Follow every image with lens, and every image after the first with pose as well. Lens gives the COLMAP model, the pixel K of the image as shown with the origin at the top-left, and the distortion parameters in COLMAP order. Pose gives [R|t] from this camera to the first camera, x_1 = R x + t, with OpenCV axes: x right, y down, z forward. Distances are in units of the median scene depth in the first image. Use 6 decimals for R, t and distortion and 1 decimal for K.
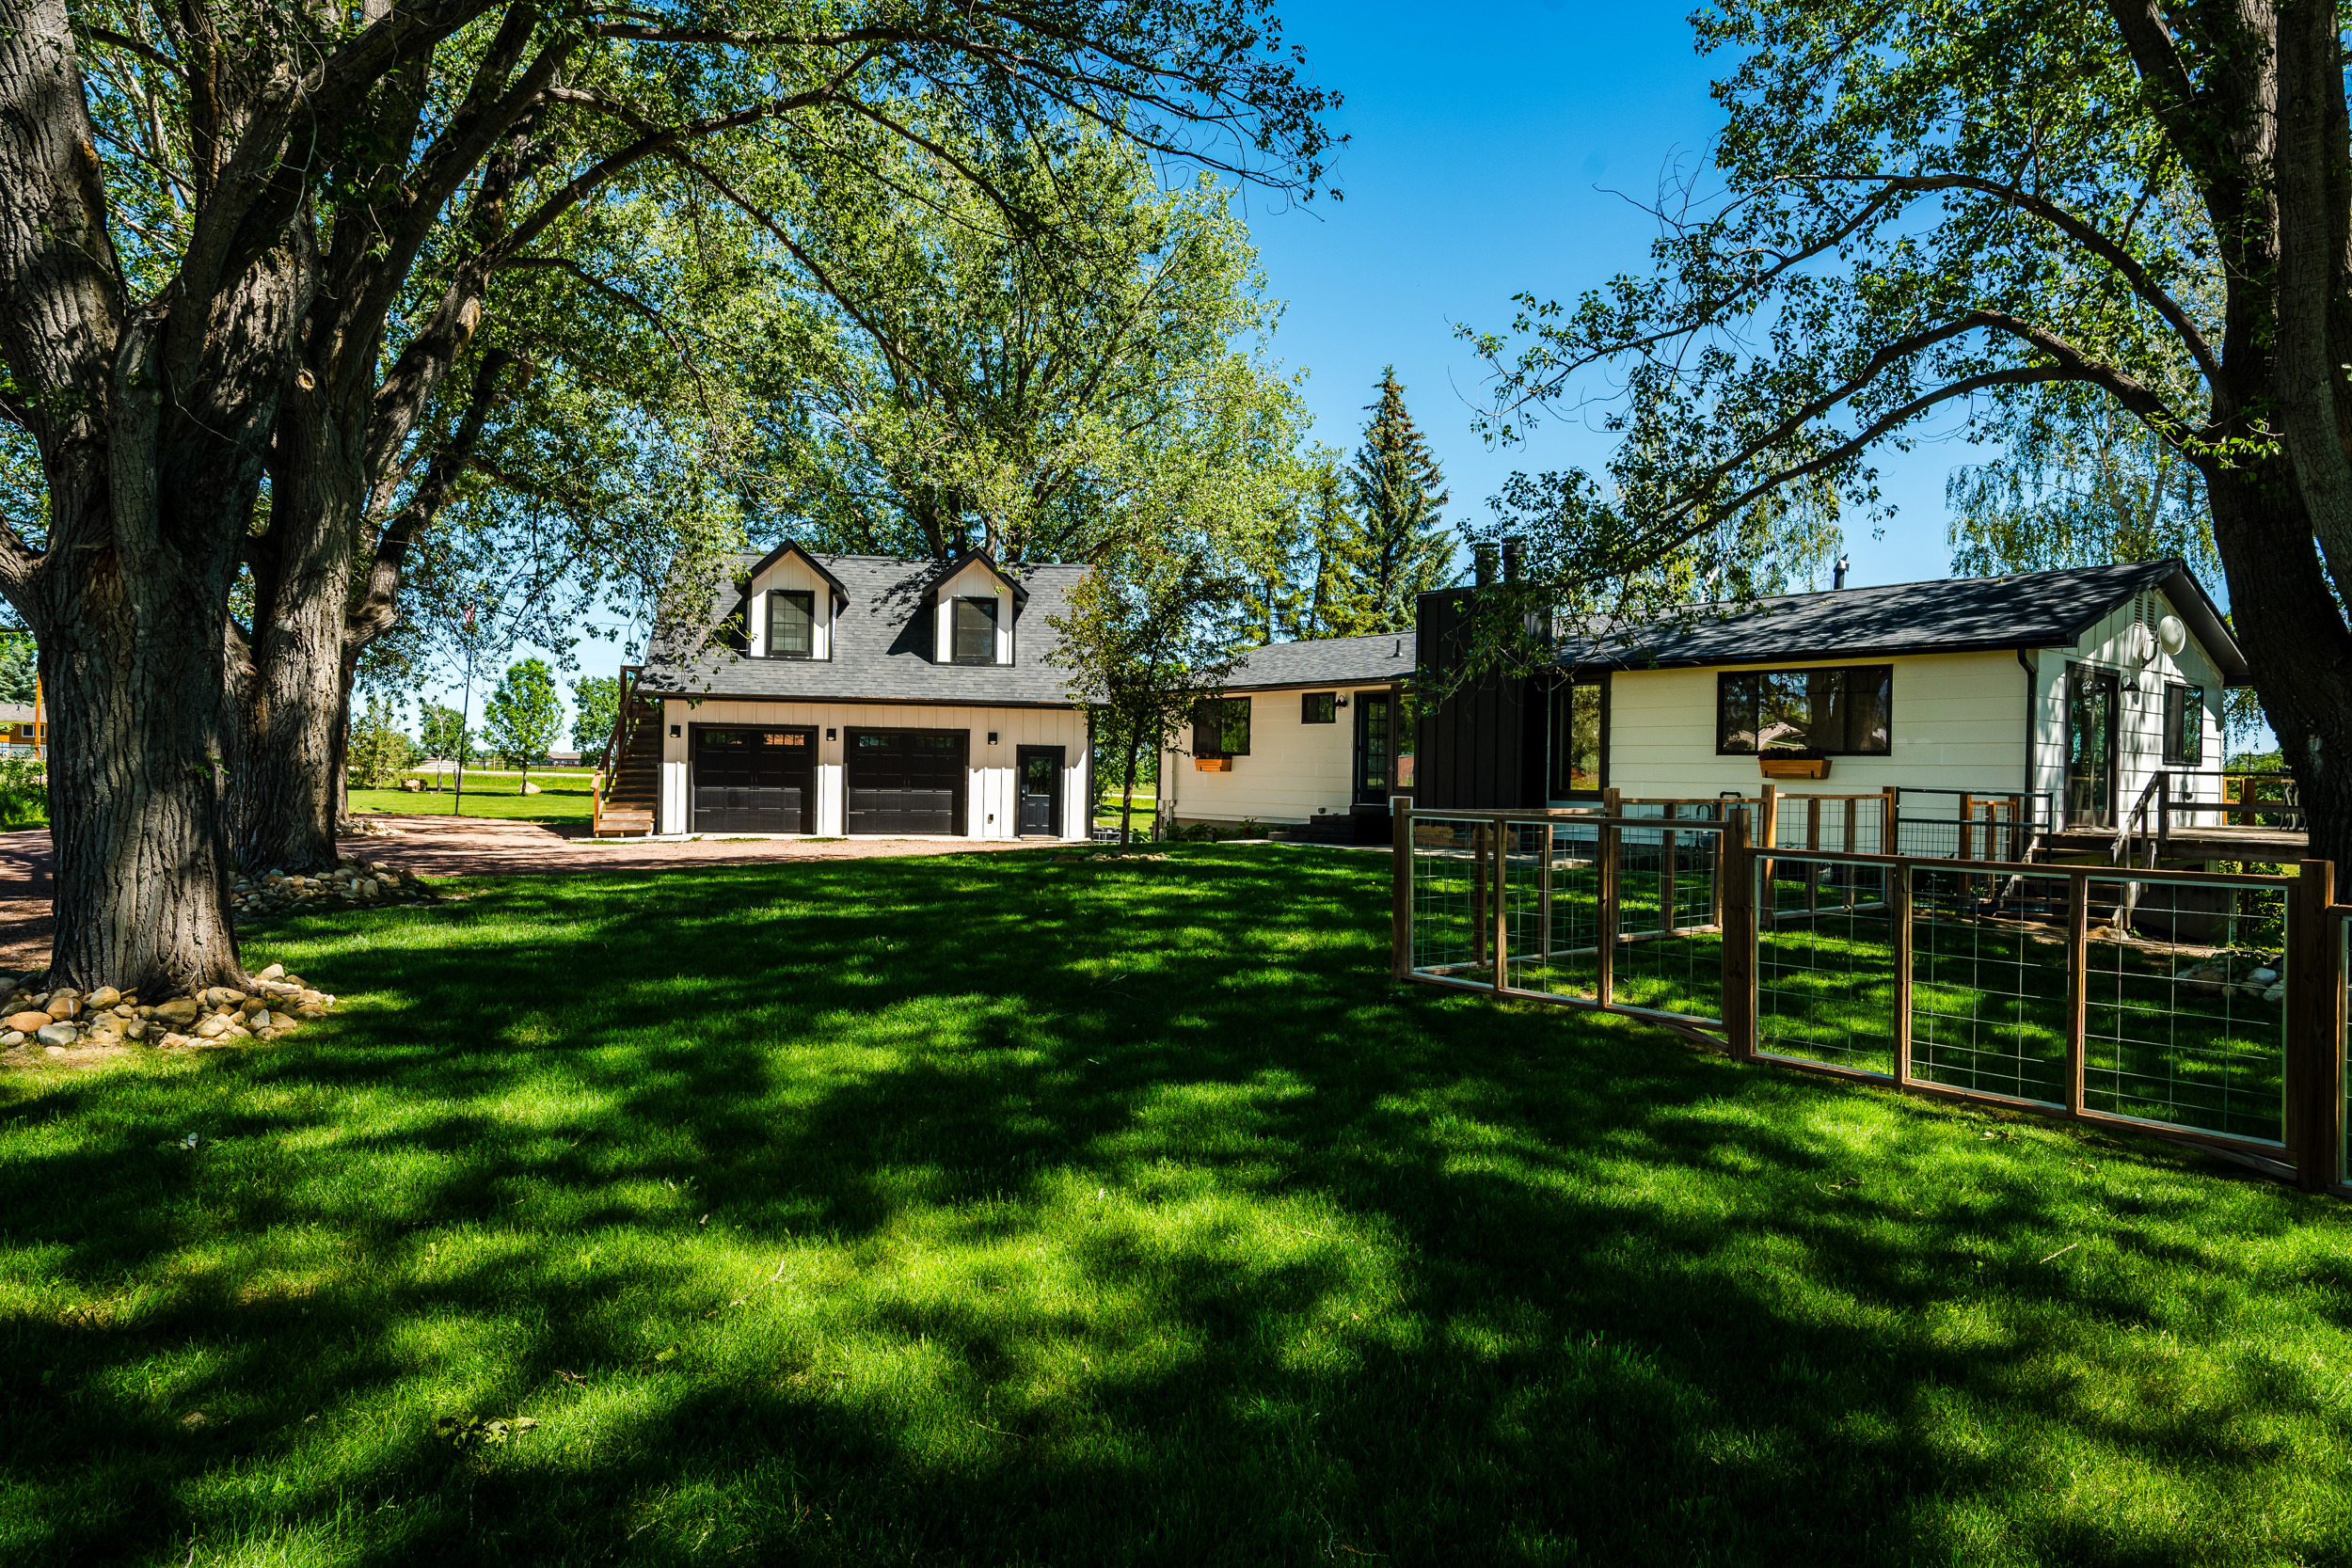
lens RADIAL K [[1368.3, 0, 1171.4], [0, 1368.3, 785.2], [0, 0, 1]] dist [0.005482, 0.000181]
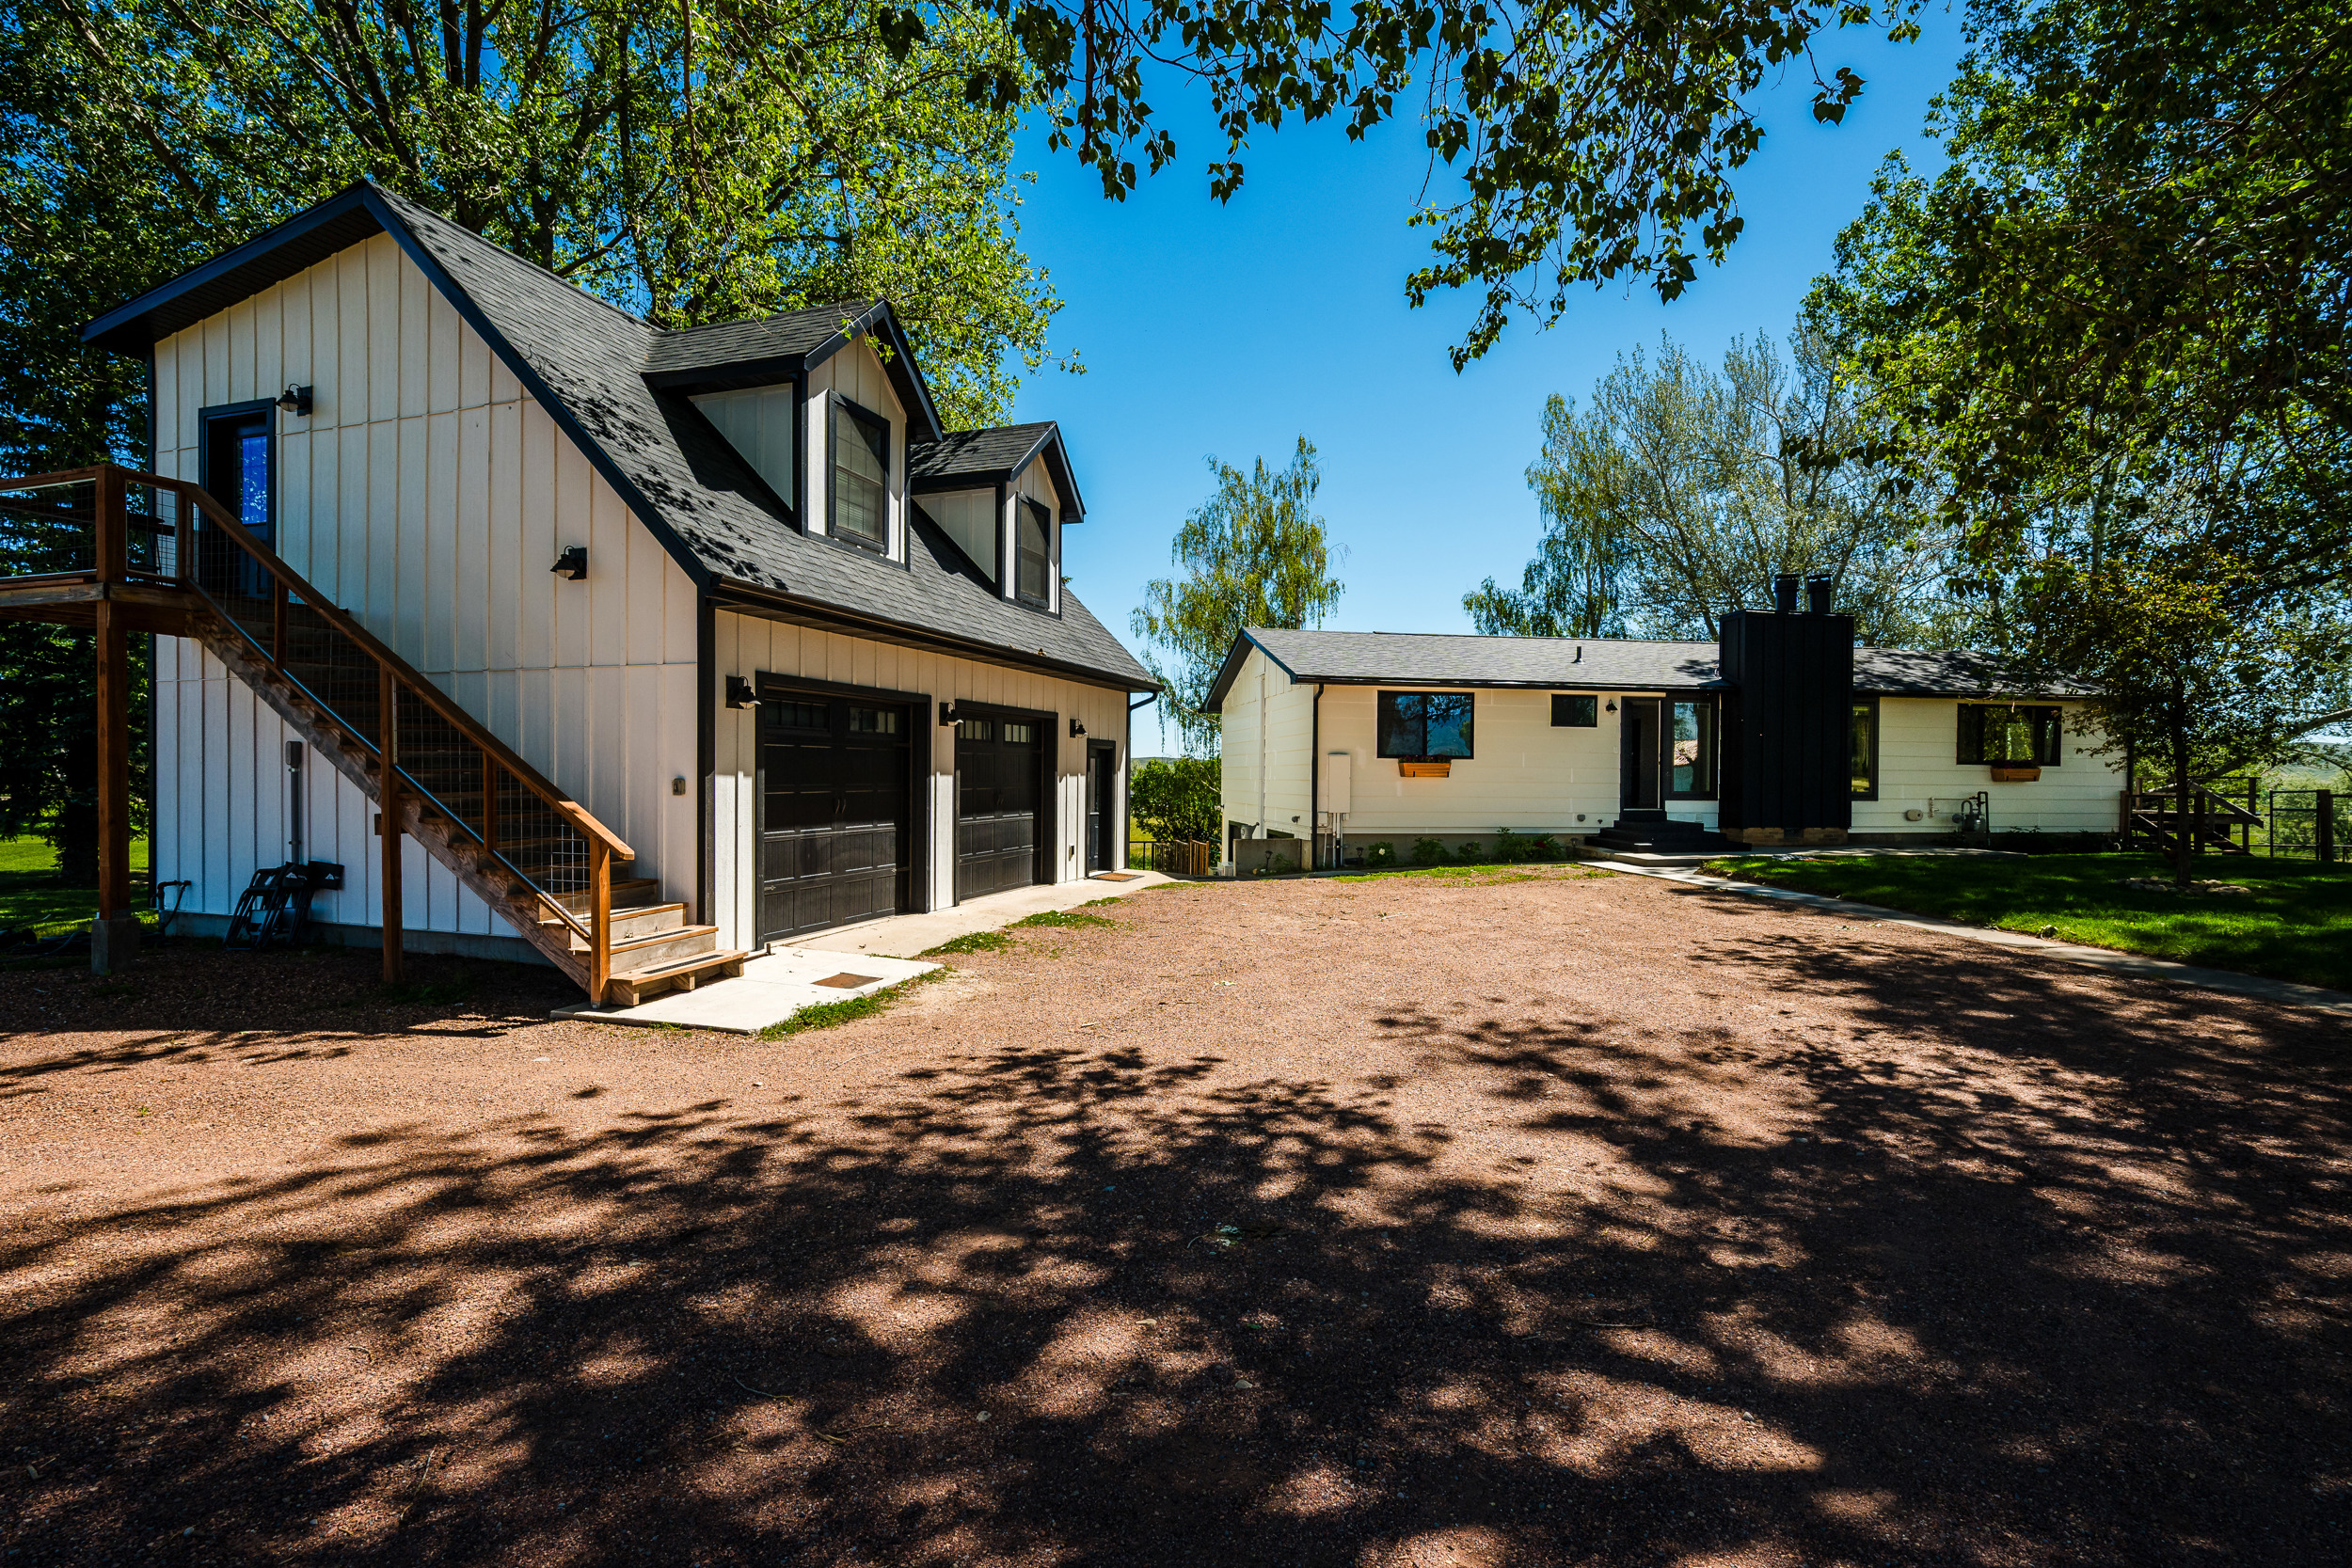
lens RADIAL K [[1060.7, 0, 1169.8], [0, 1060.7, 786.9], [0, 0, 1]] dist [0.003438, 0.000091]
pose [[0.483230, -0.025004, 0.875136, -0.546357], [0.003751, 0.999642, 0.026490, -0.019523], [-0.875485, -0.009518, 0.483151, 0.721359]]
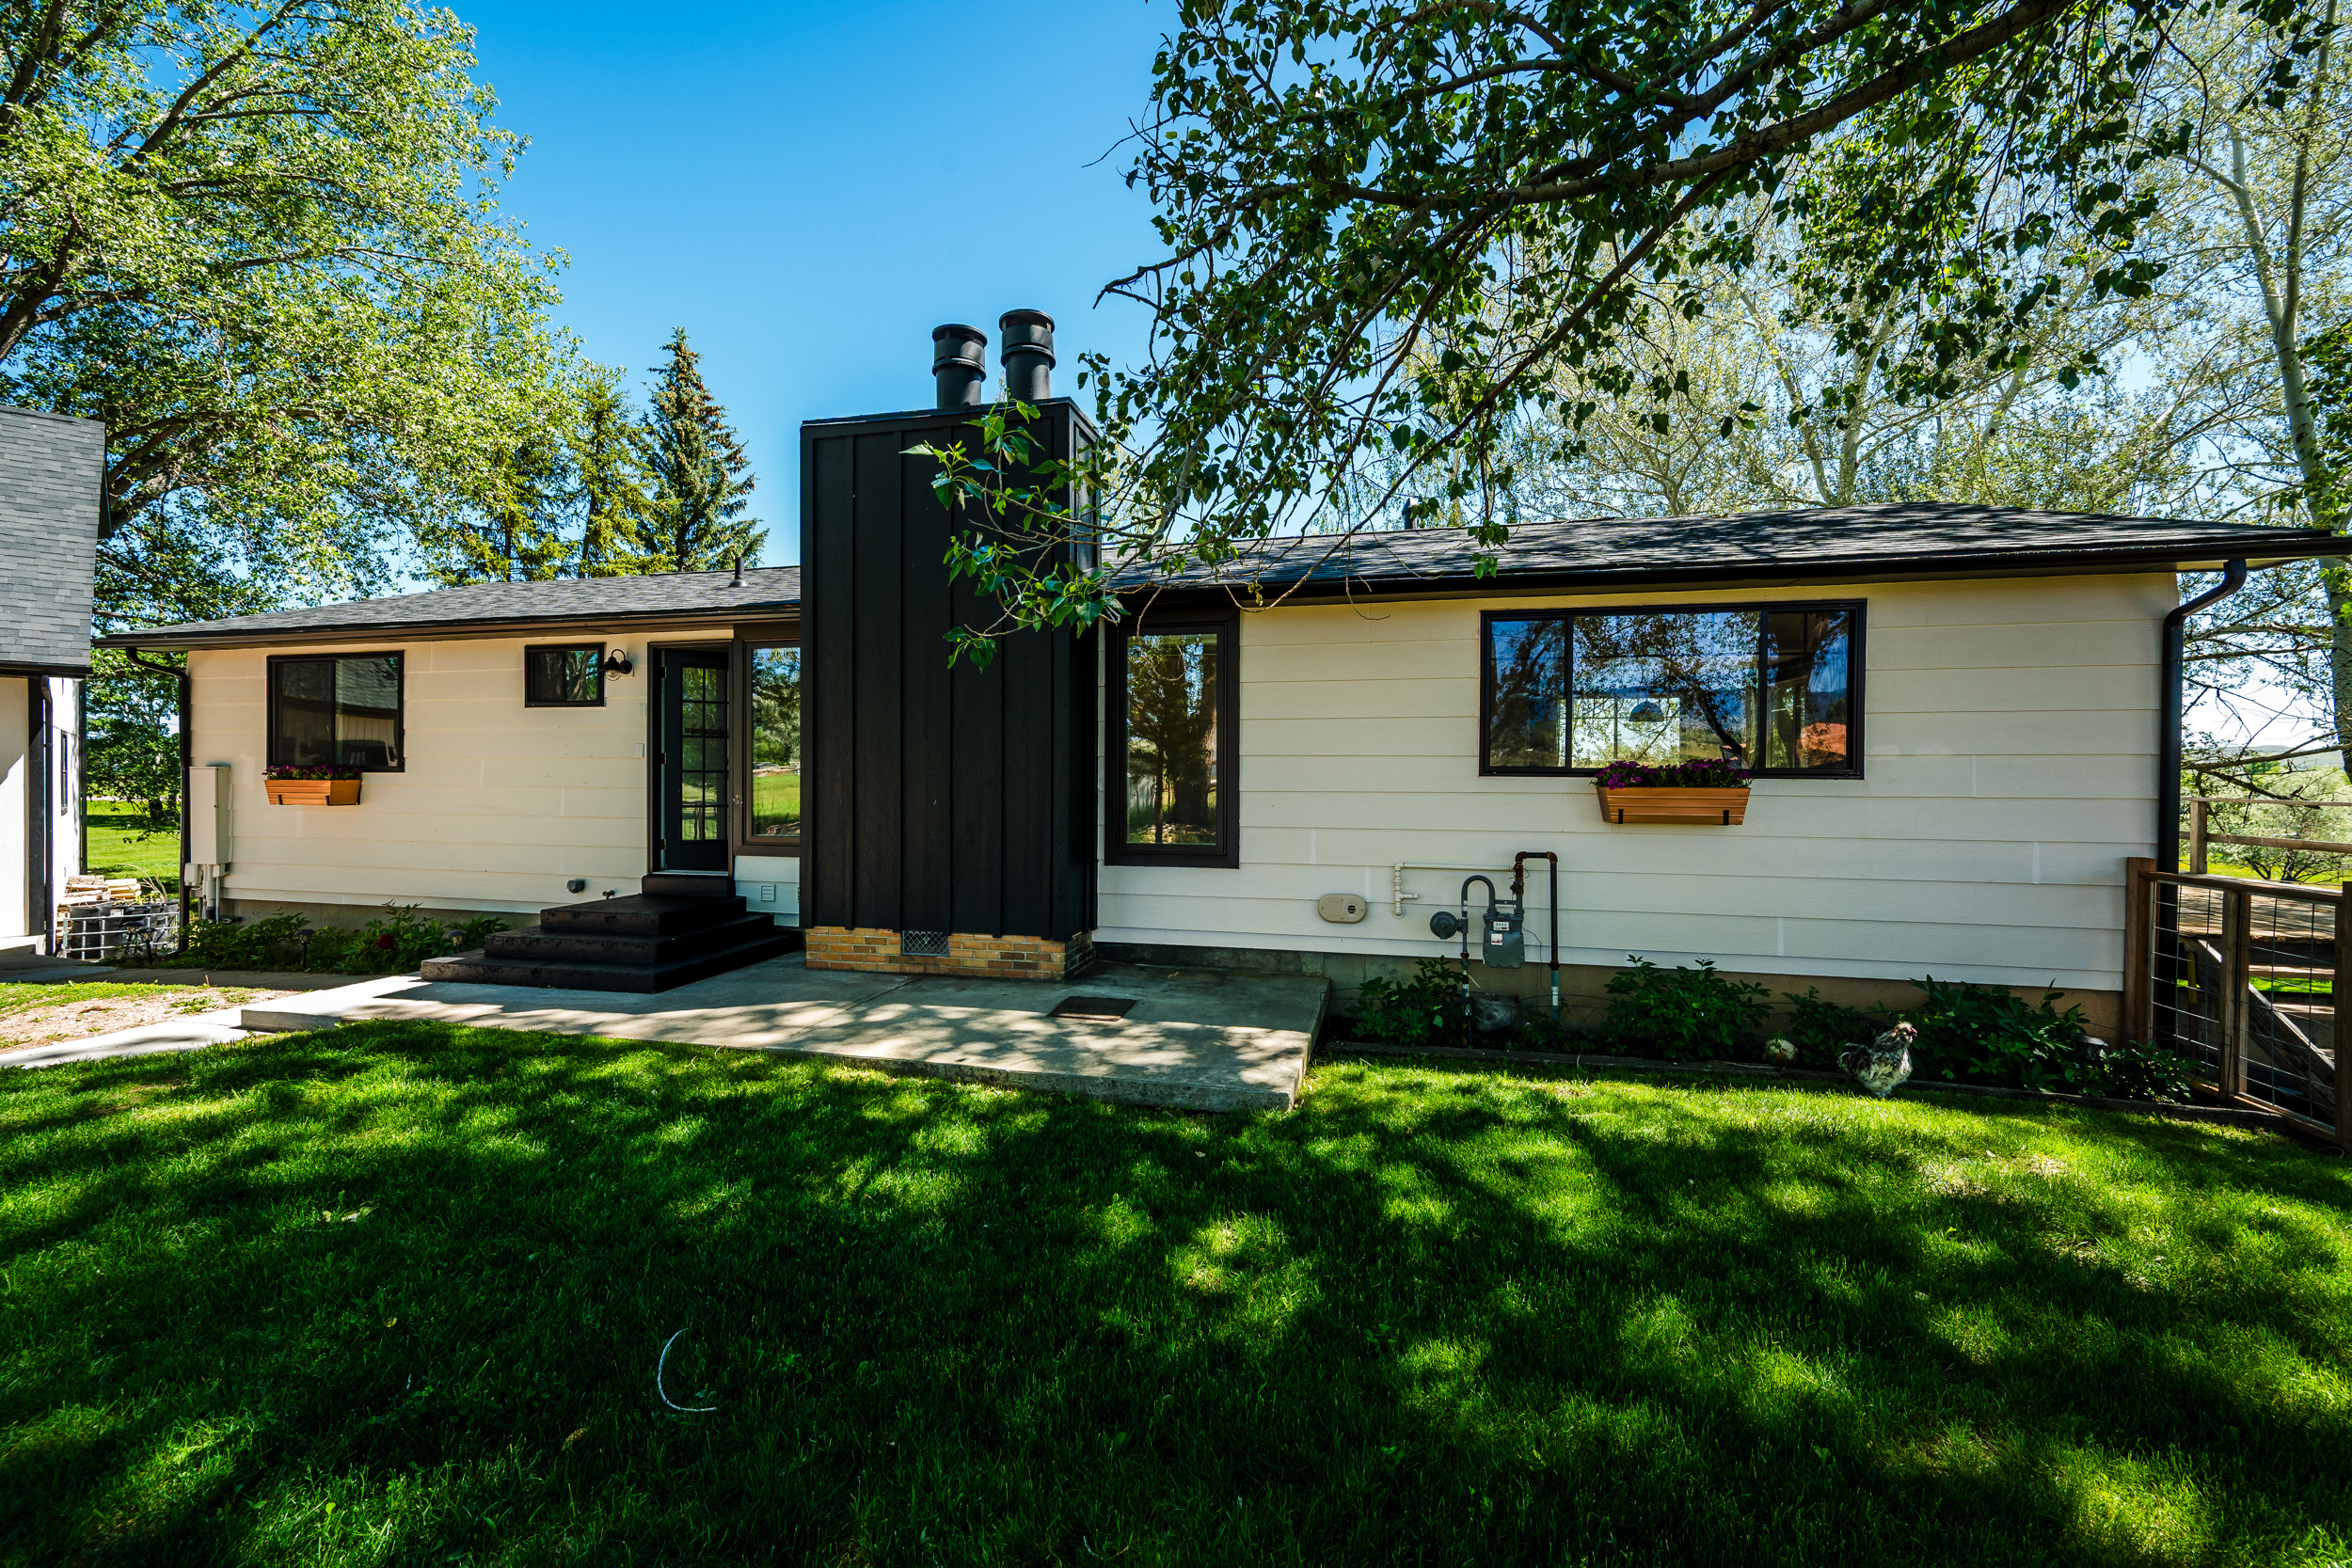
lens RADIAL K [[939.2, 0, 1179.9], [0, 939.2, 785.6], [0, 0, 1]] dist [0.001568, 0.000144]
pose [[0.795997, -0.020424, 0.604956, 0.064346], [0.013038, 0.999777, 0.016599, -0.016289], [-0.605161, -0.005325, 0.796086, 0.491153]]
